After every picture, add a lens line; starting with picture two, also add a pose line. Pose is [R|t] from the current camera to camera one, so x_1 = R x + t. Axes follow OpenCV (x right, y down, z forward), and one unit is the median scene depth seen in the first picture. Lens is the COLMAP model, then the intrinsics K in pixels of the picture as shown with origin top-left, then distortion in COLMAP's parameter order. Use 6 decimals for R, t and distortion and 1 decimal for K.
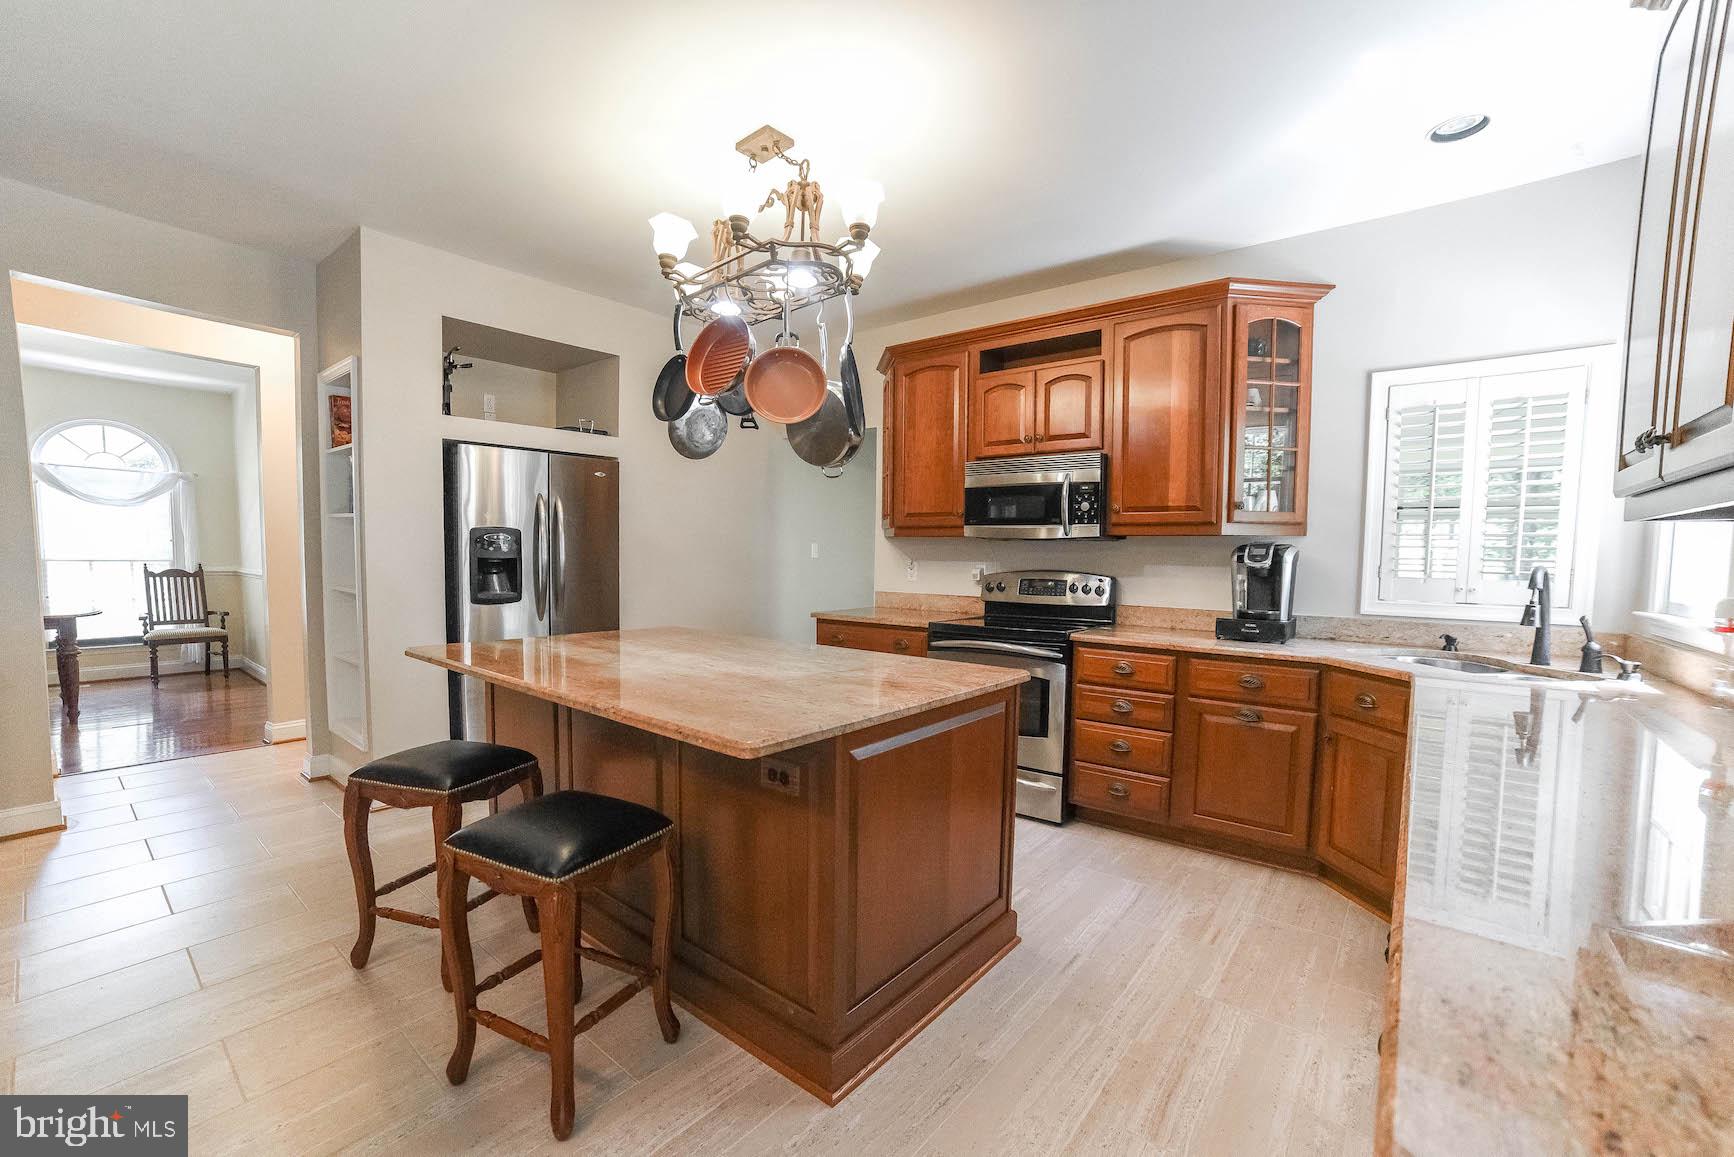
lens RADIAL K [[654.6, 0, 871.0], [0, 654.6, 571.1], [0, 0, 1]] dist [-0.014301, 0.000195]
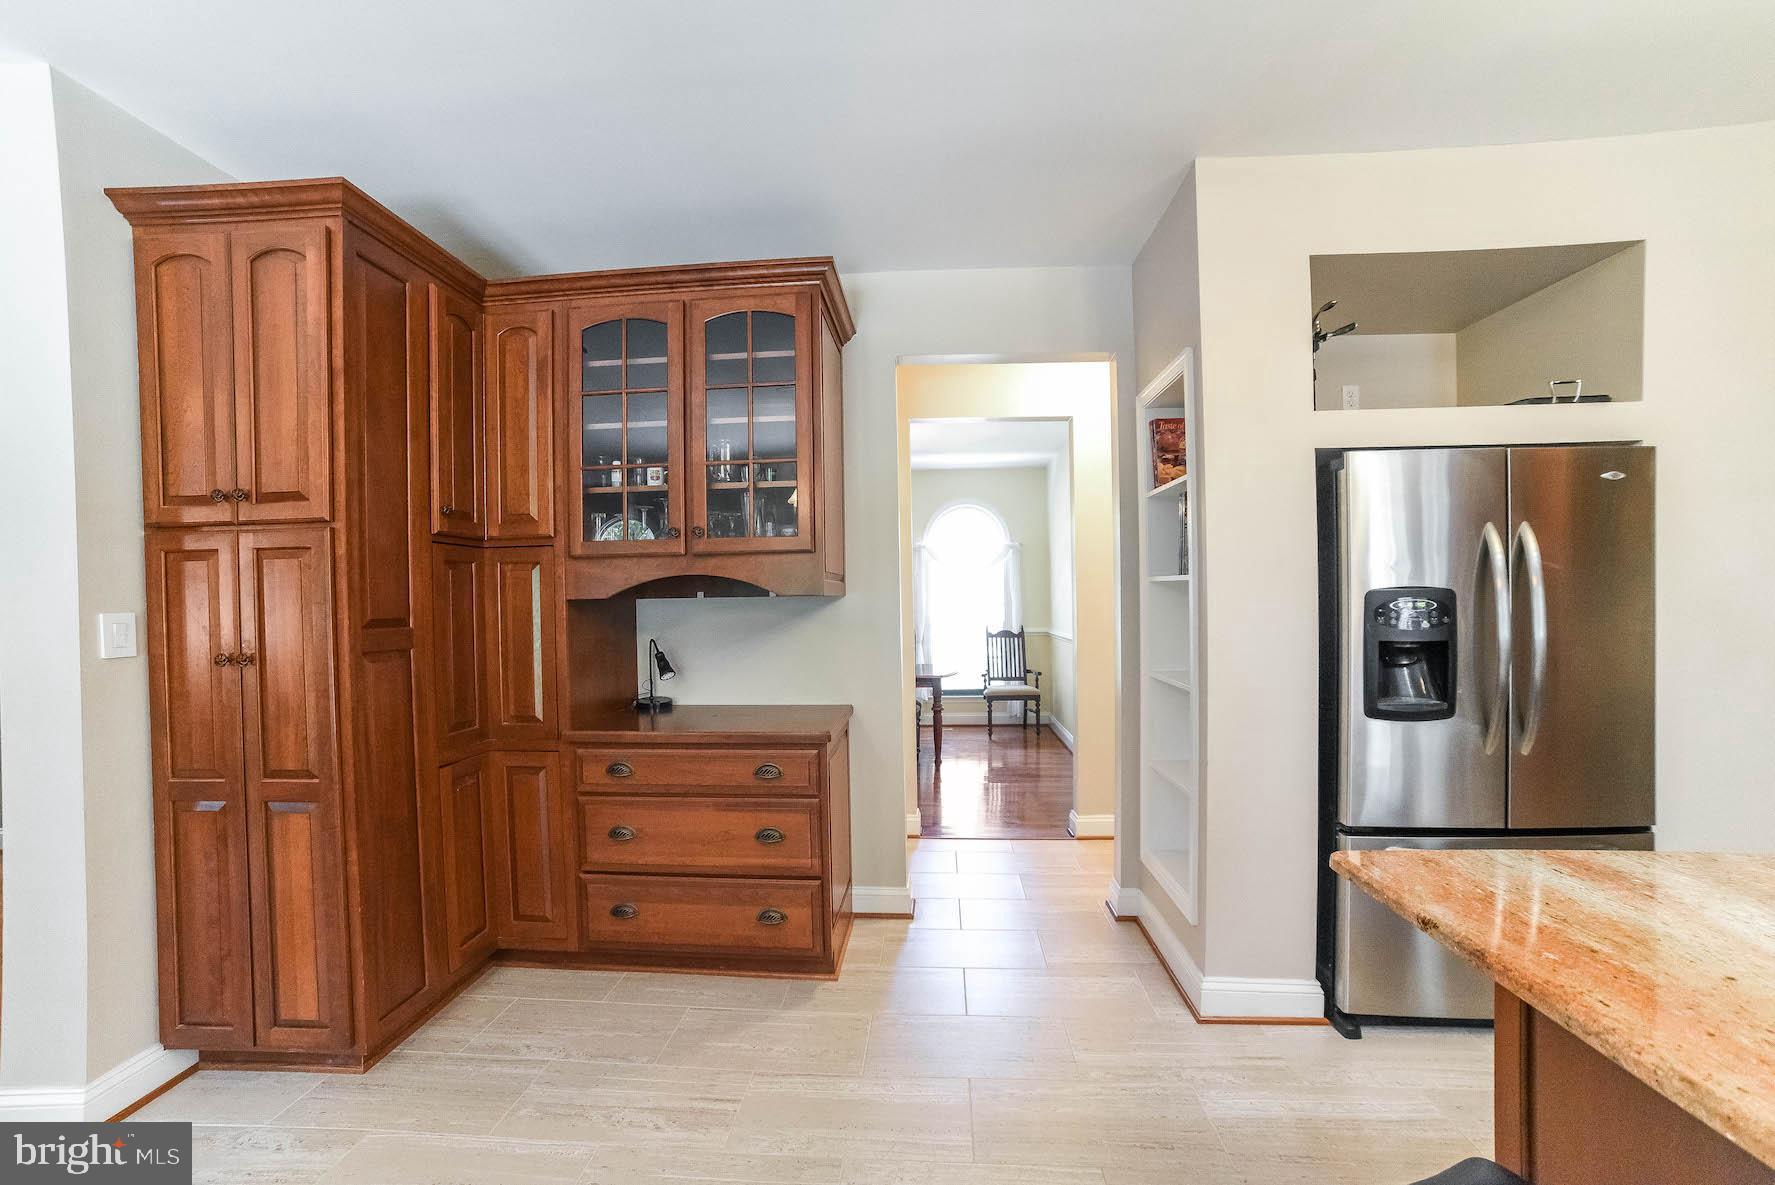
lens RADIAL K [[670.1, 0, 891.6], [0, 670.1, 585.0], [0, 0, 1]] dist [-0.014301, 0.000195]
pose [[0.543553, -0.019613, -0.839146, -0.286378], [-0.028159, 0.998738, -0.041583, -0.031439], [0.838902, 0.046232, 0.542315, 0.270866]]
